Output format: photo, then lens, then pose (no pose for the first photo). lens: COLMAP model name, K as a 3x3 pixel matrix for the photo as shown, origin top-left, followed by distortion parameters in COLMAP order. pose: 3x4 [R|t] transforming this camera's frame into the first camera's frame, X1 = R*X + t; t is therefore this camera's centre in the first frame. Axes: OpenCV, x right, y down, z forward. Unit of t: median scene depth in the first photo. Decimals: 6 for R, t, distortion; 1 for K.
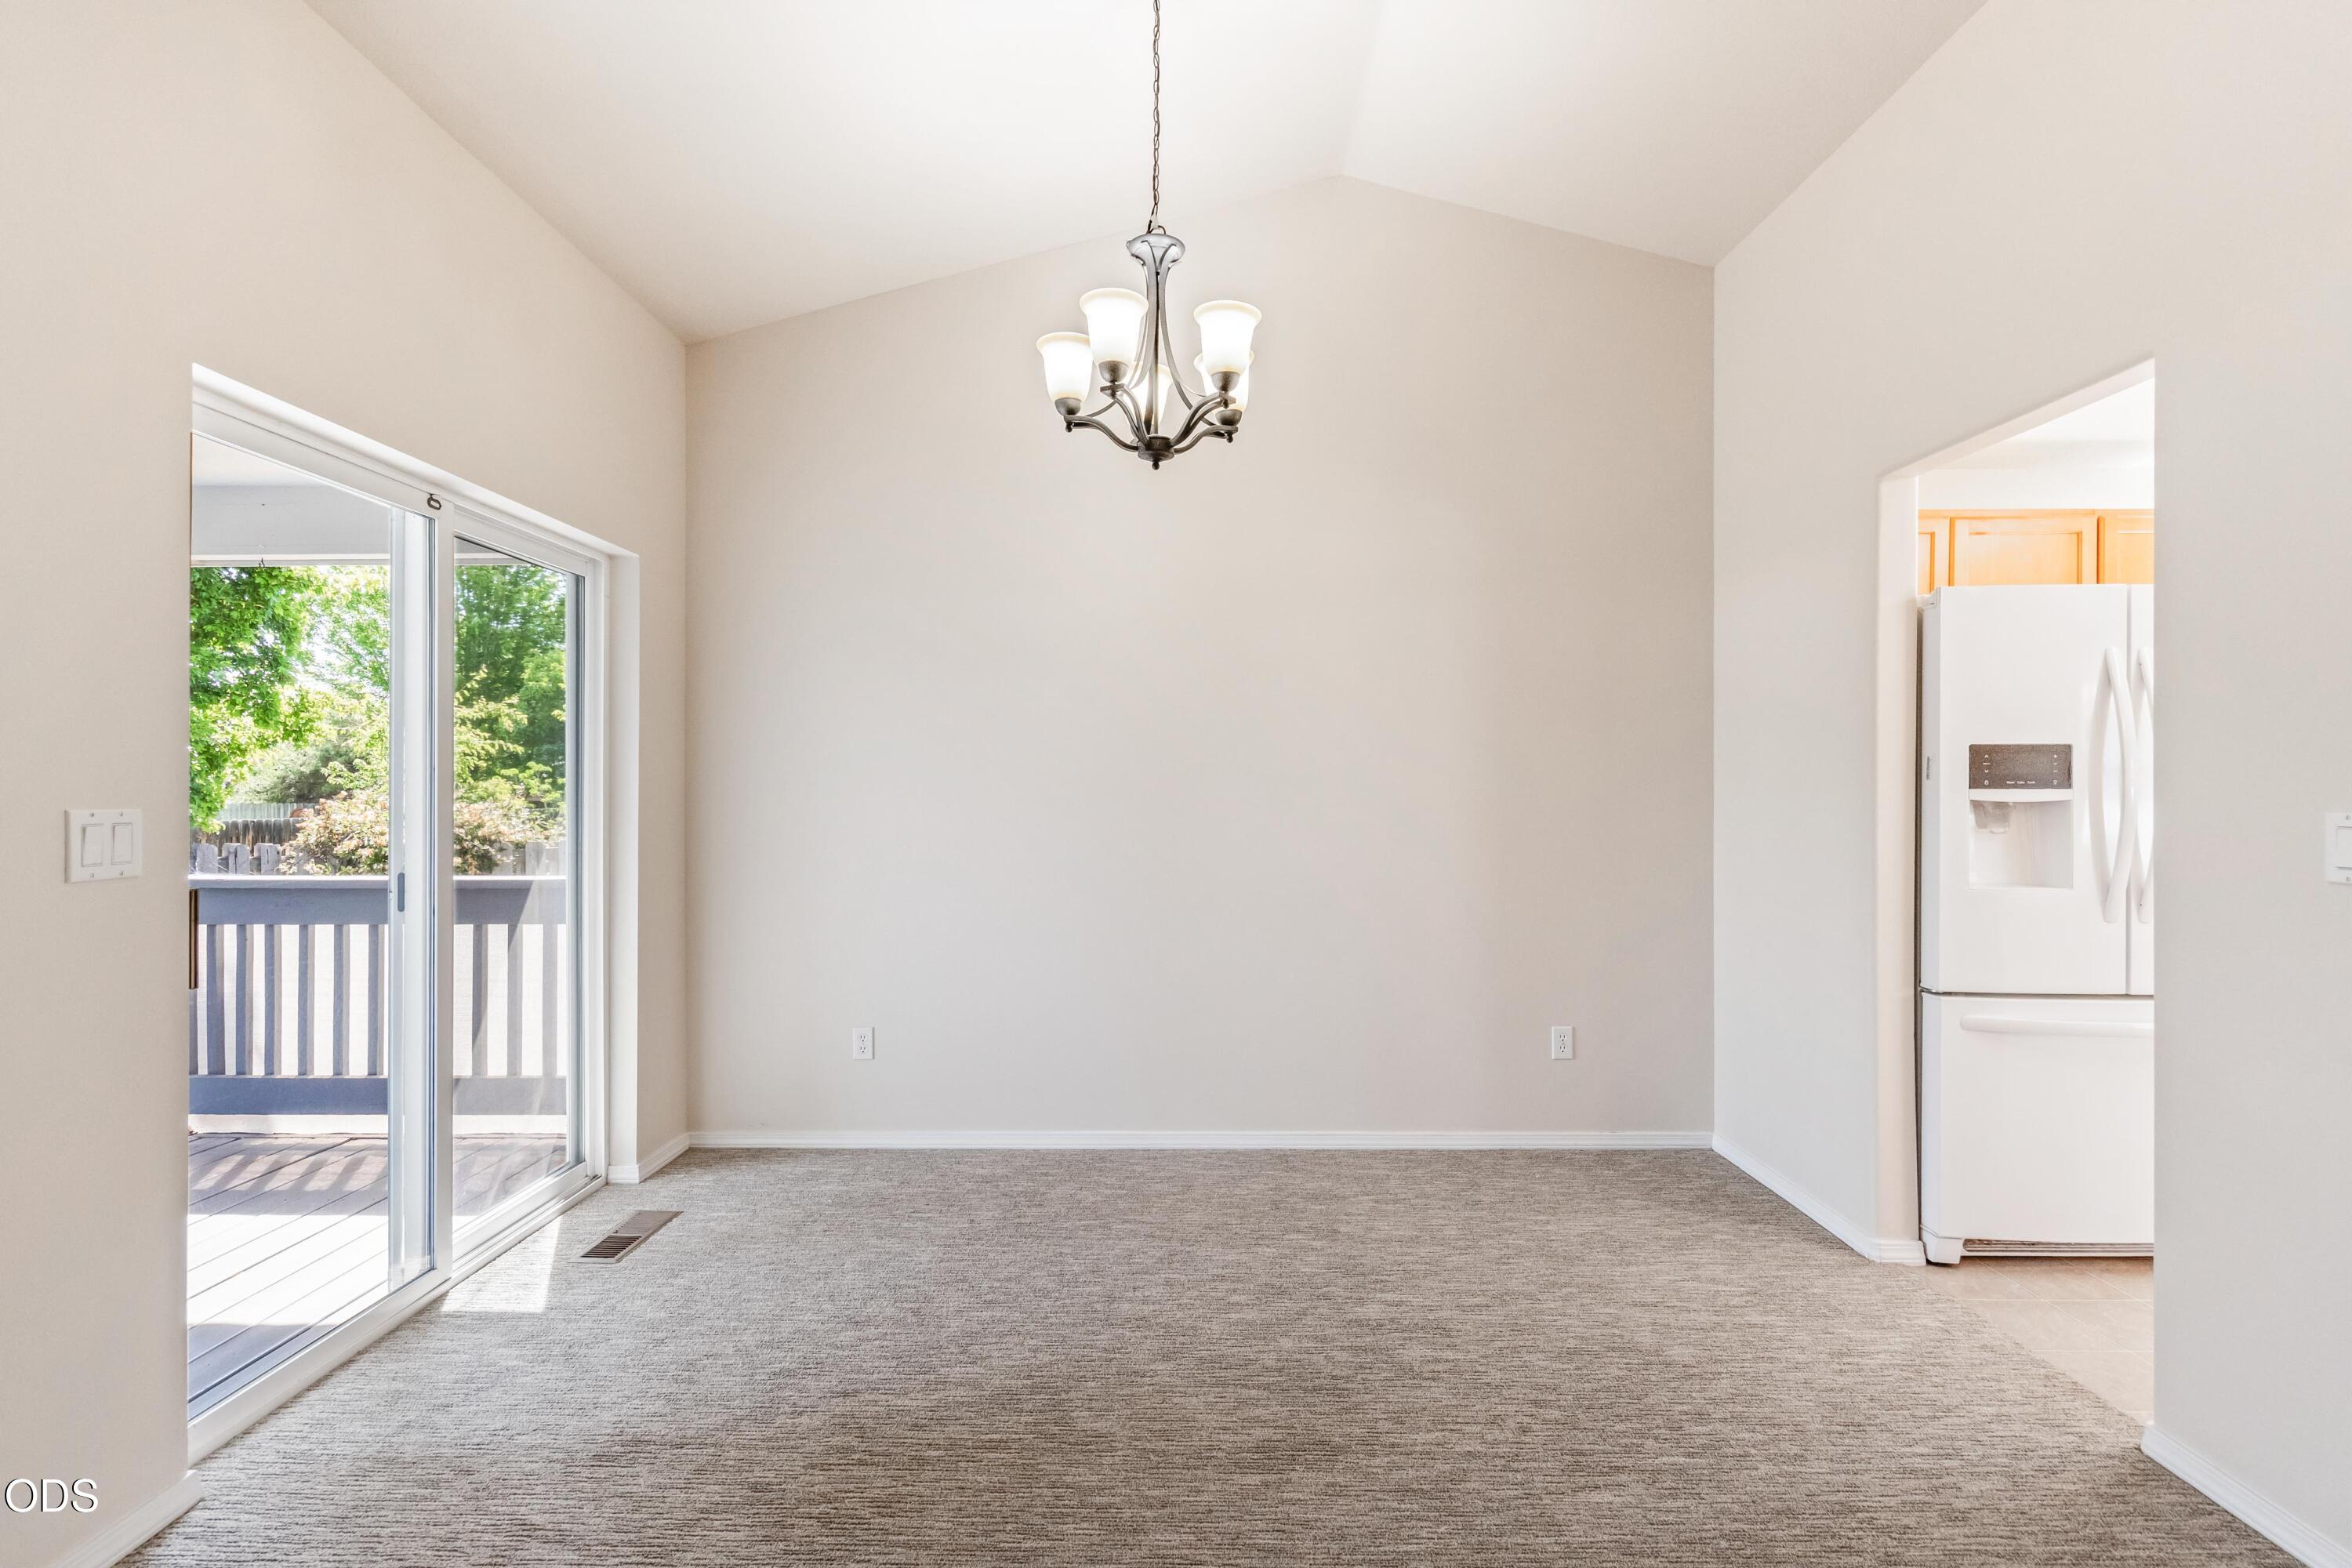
lens RADIAL K [[1044.0, 0, 1183.7], [0, 1044.0, 789.9], [0, 0, 1]] dist [0.000821, 0.000914]
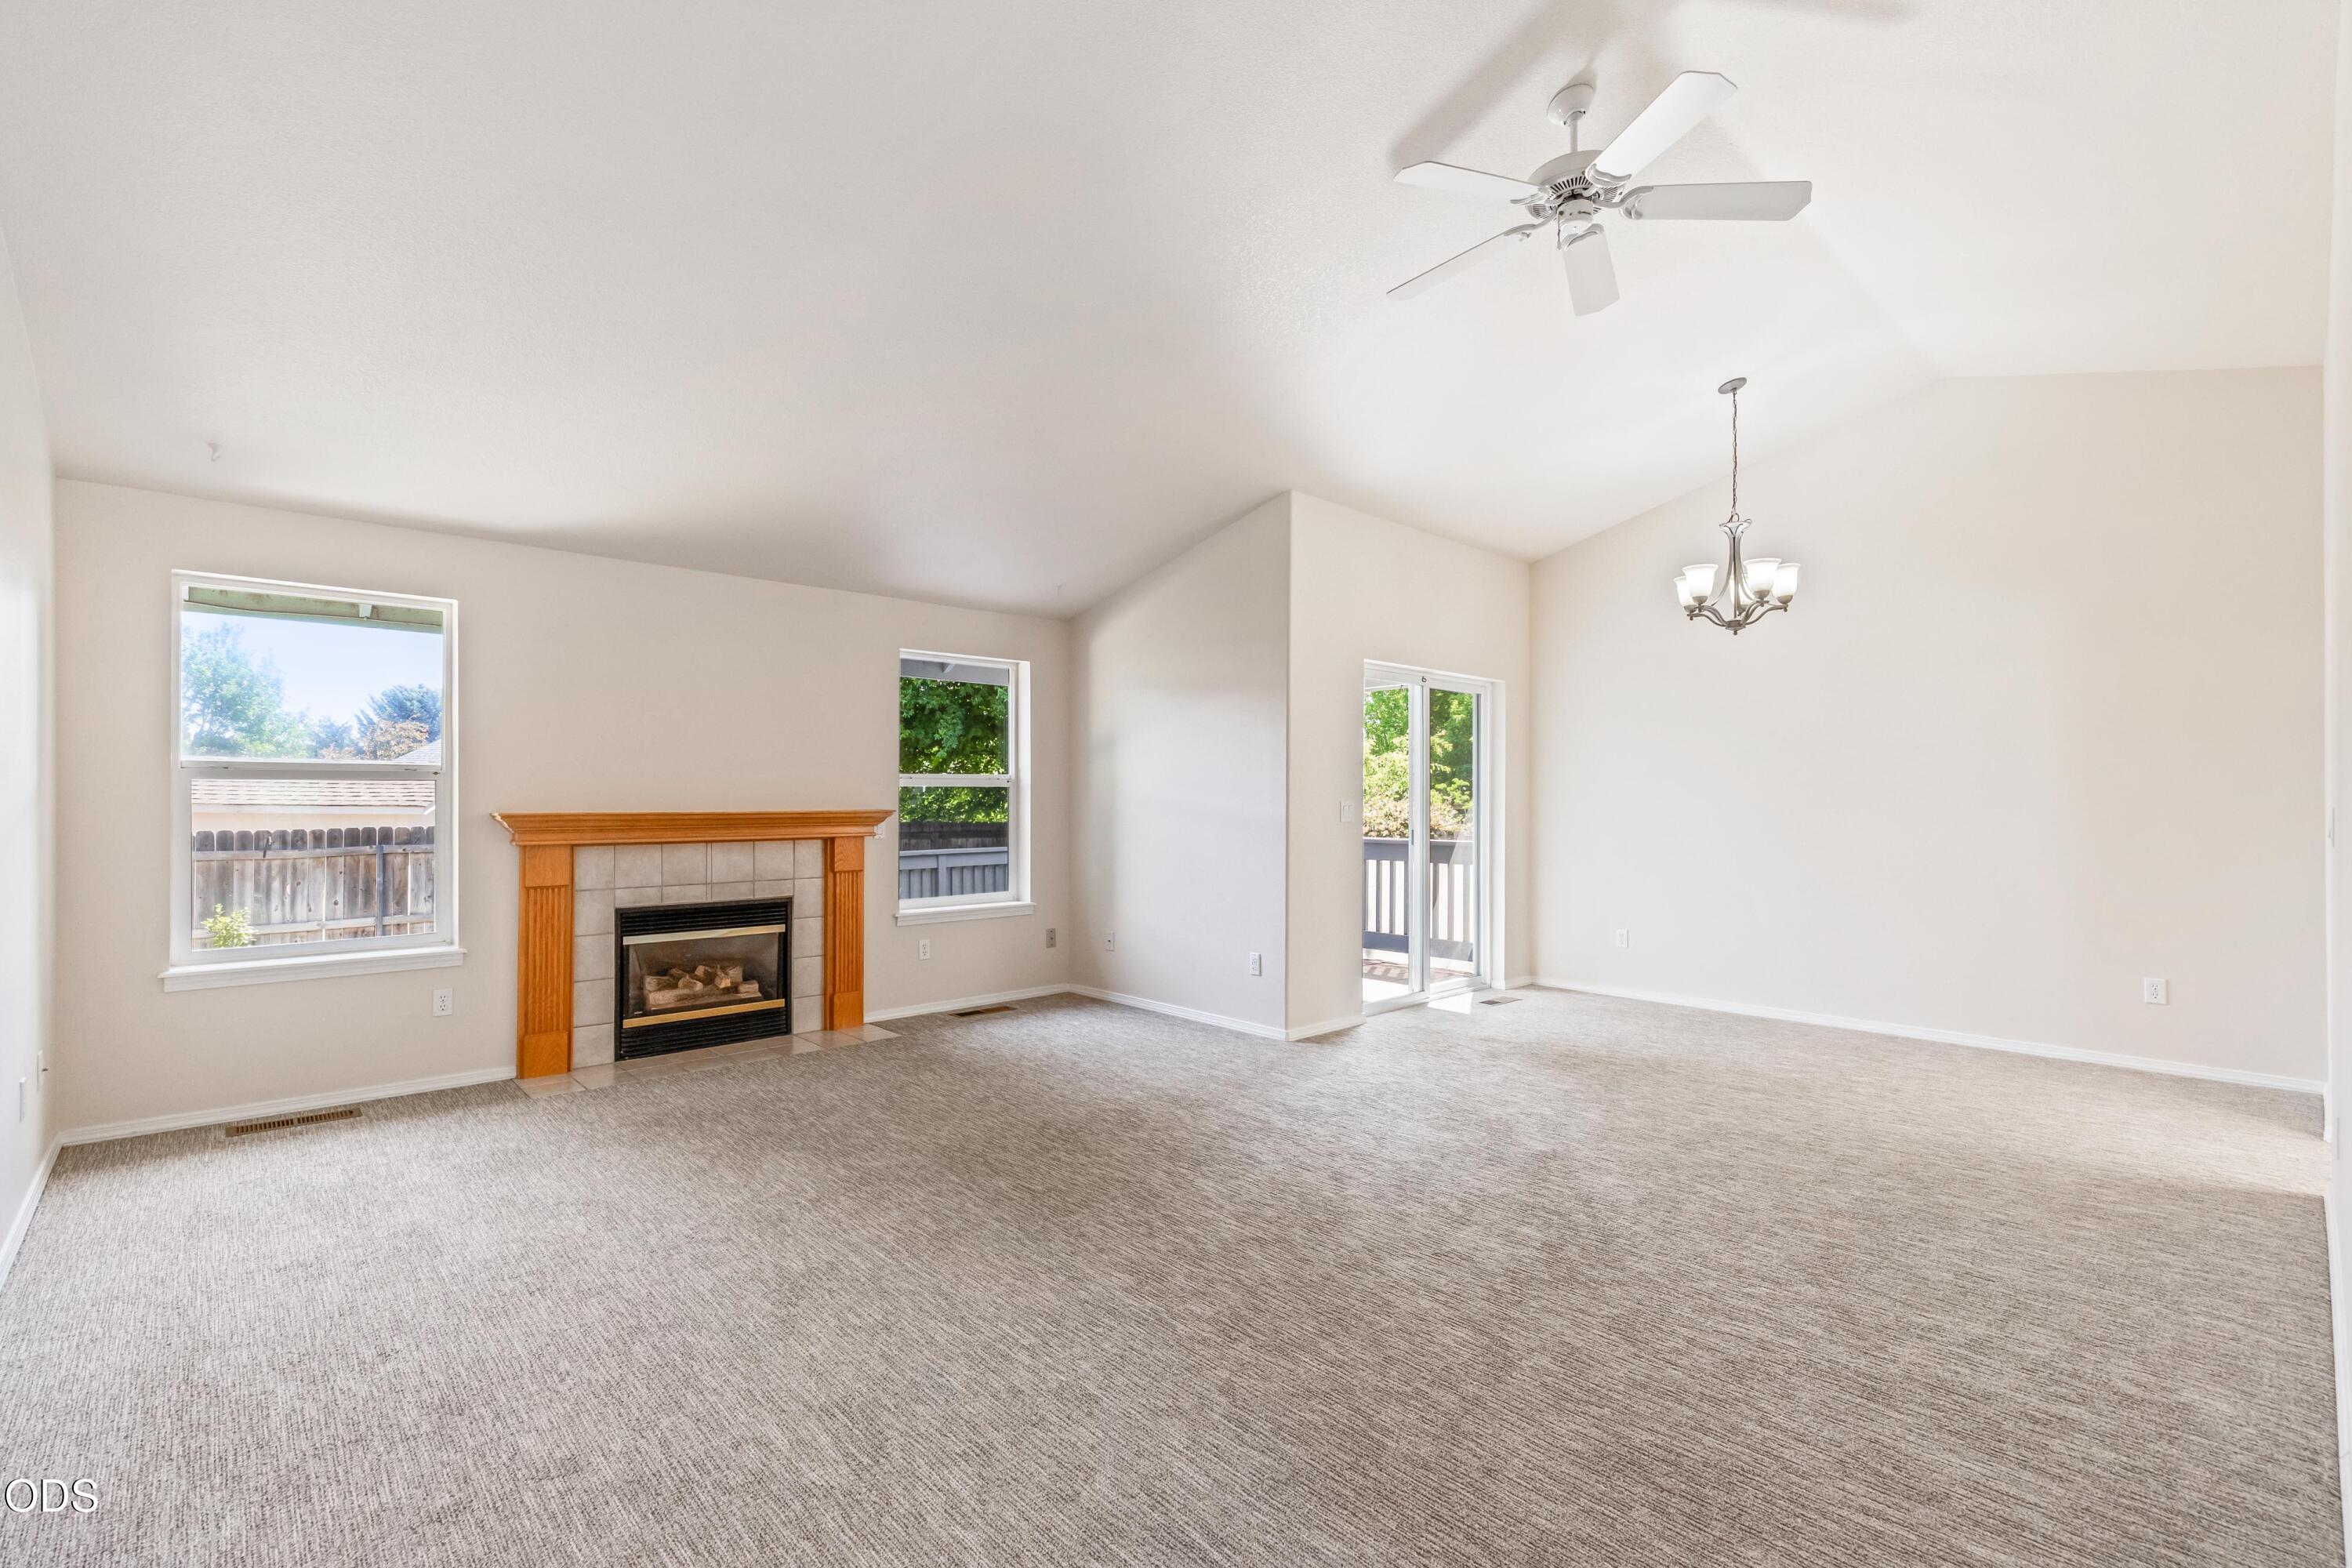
lens RADIAL K [[1044.0, 0, 1172.5], [0, 1044.0, 783.9], [0, 0, 1]] dist [0.000821, 0.000914]
pose [[0.680996, -0.008282, -0.732241, 0.244954], [-0.003973, 0.999880, -0.015004, 0.003830], [0.732277, 0.013127, 0.680881, -0.399070]]
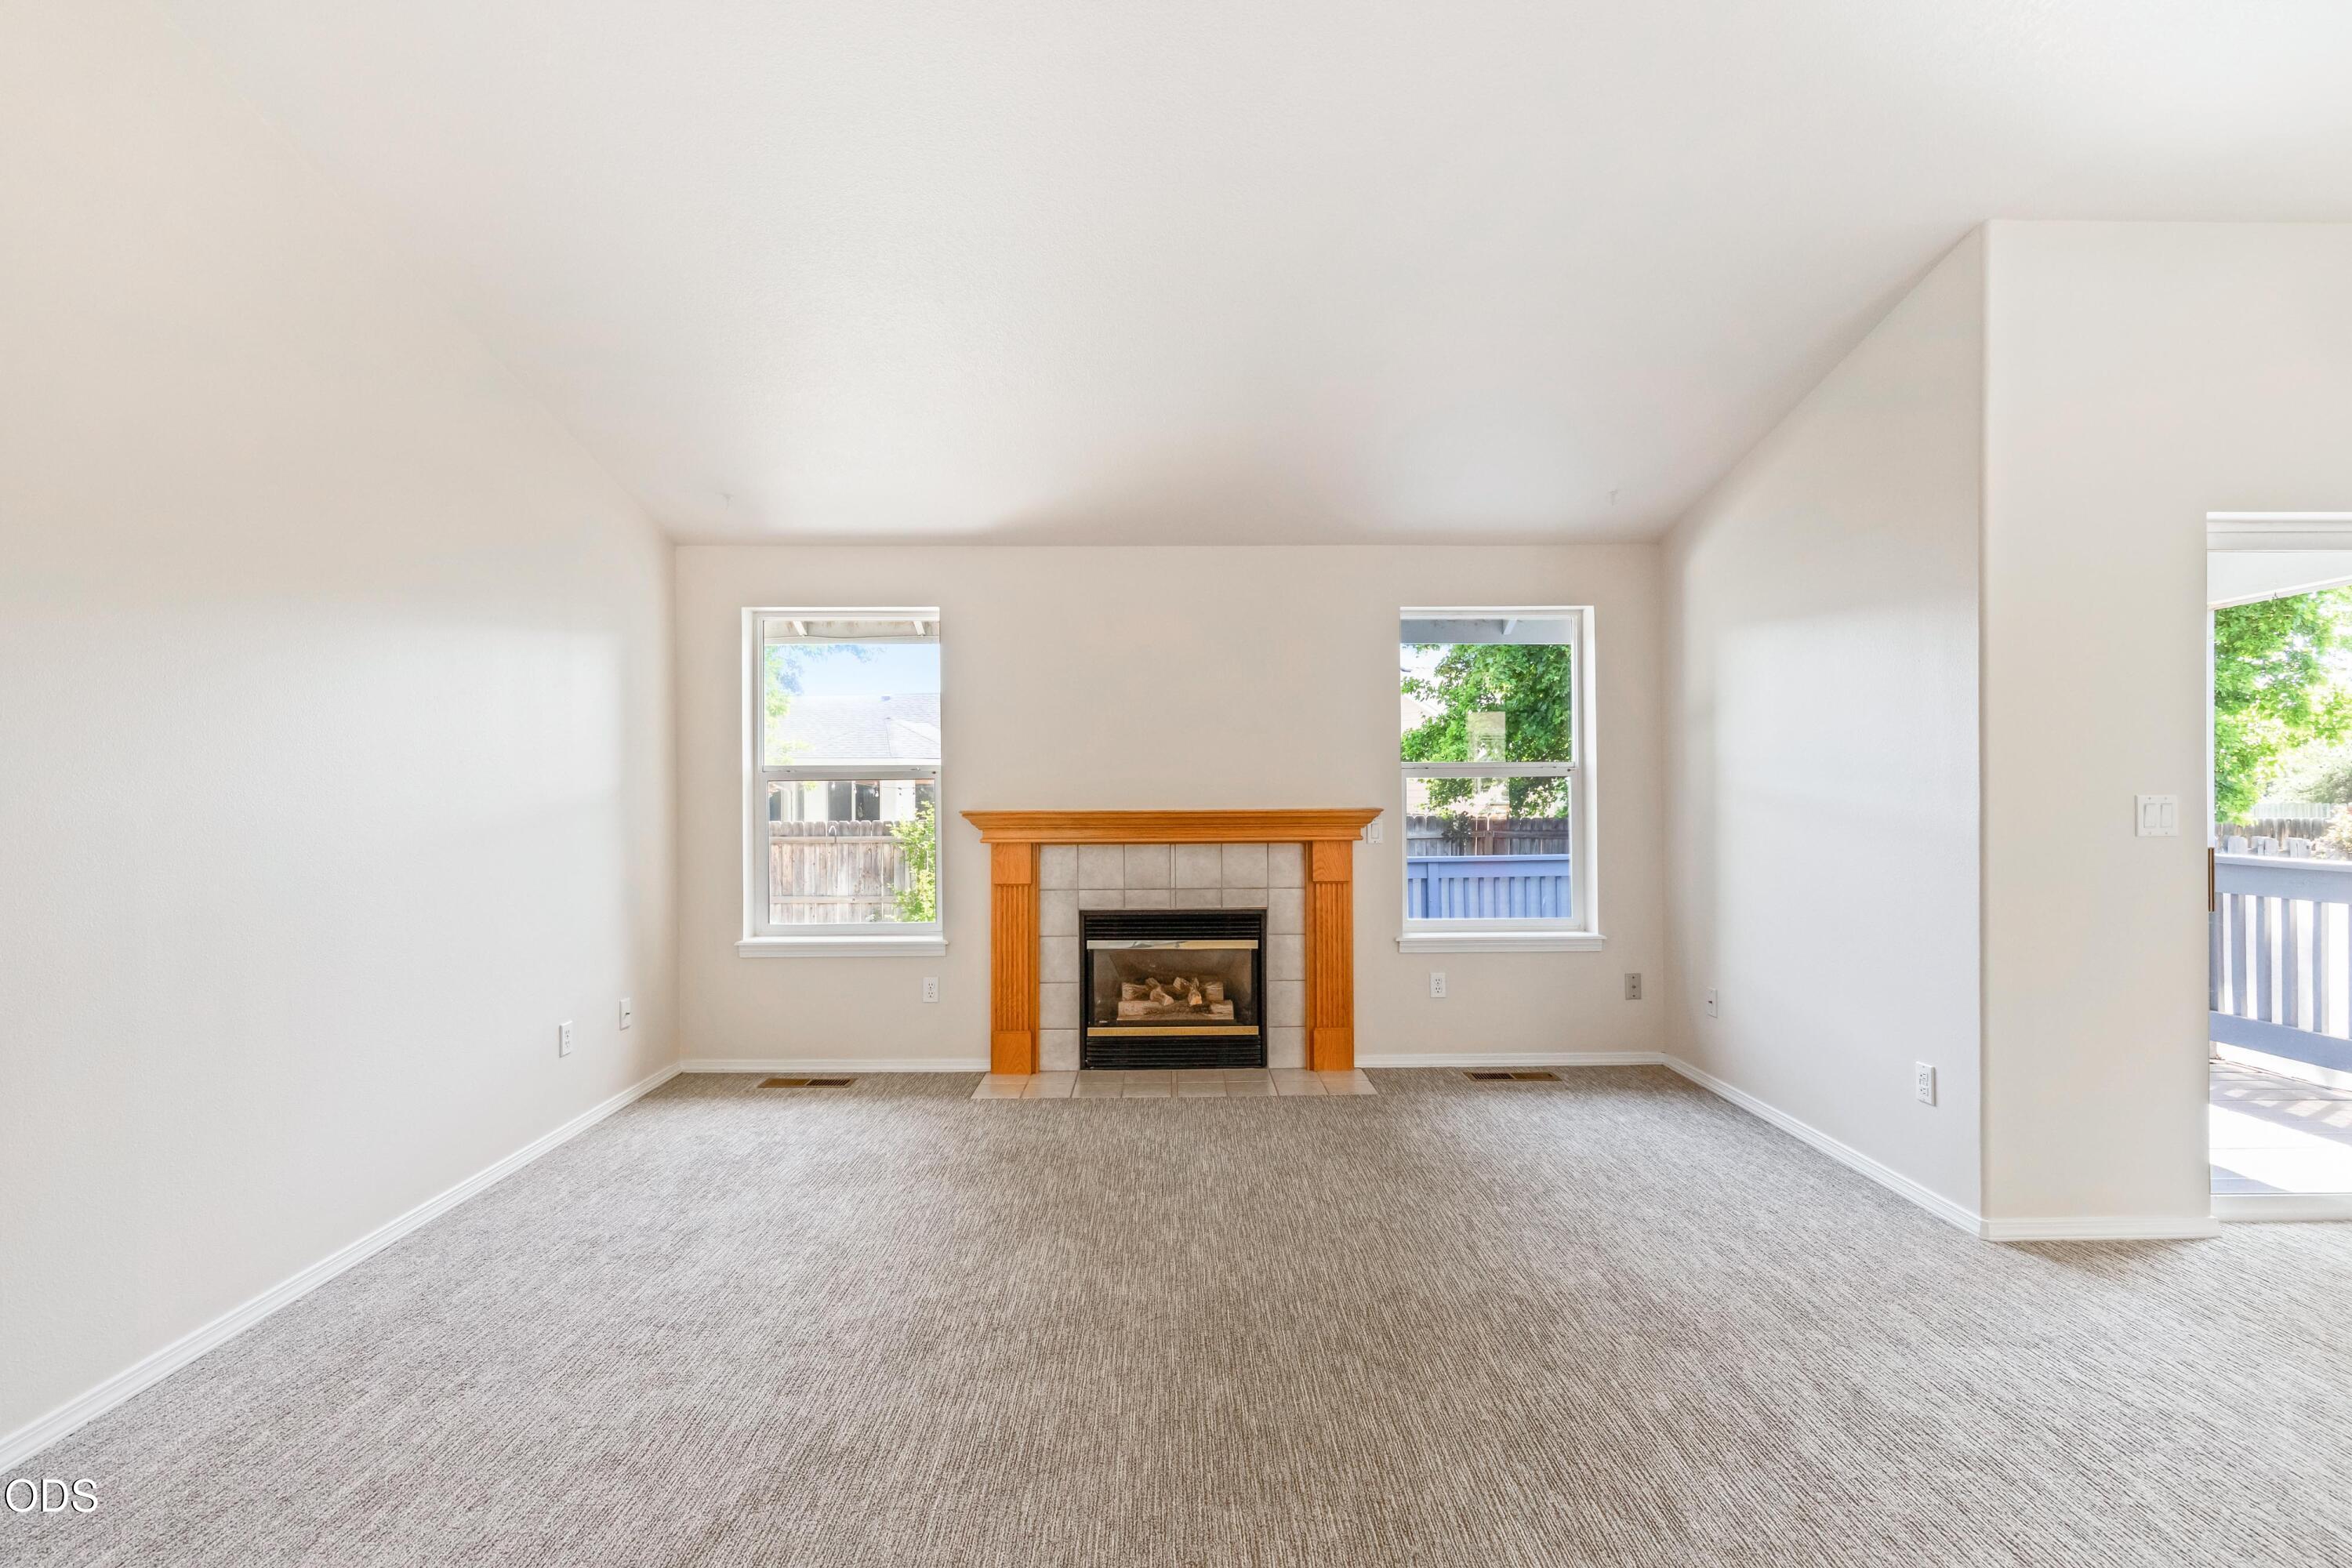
lens RADIAL K [[1044.0, 0, 1177.7], [0, 1044.0, 784.7], [0, 0, 1]] dist [0.000821, 0.000914]
pose [[0.021793, -0.007067, -0.999738, 0.152925], [0.002164, 0.999973, -0.007021, 0.002414], [0.999760, -0.002010, 0.021808, -0.151534]]
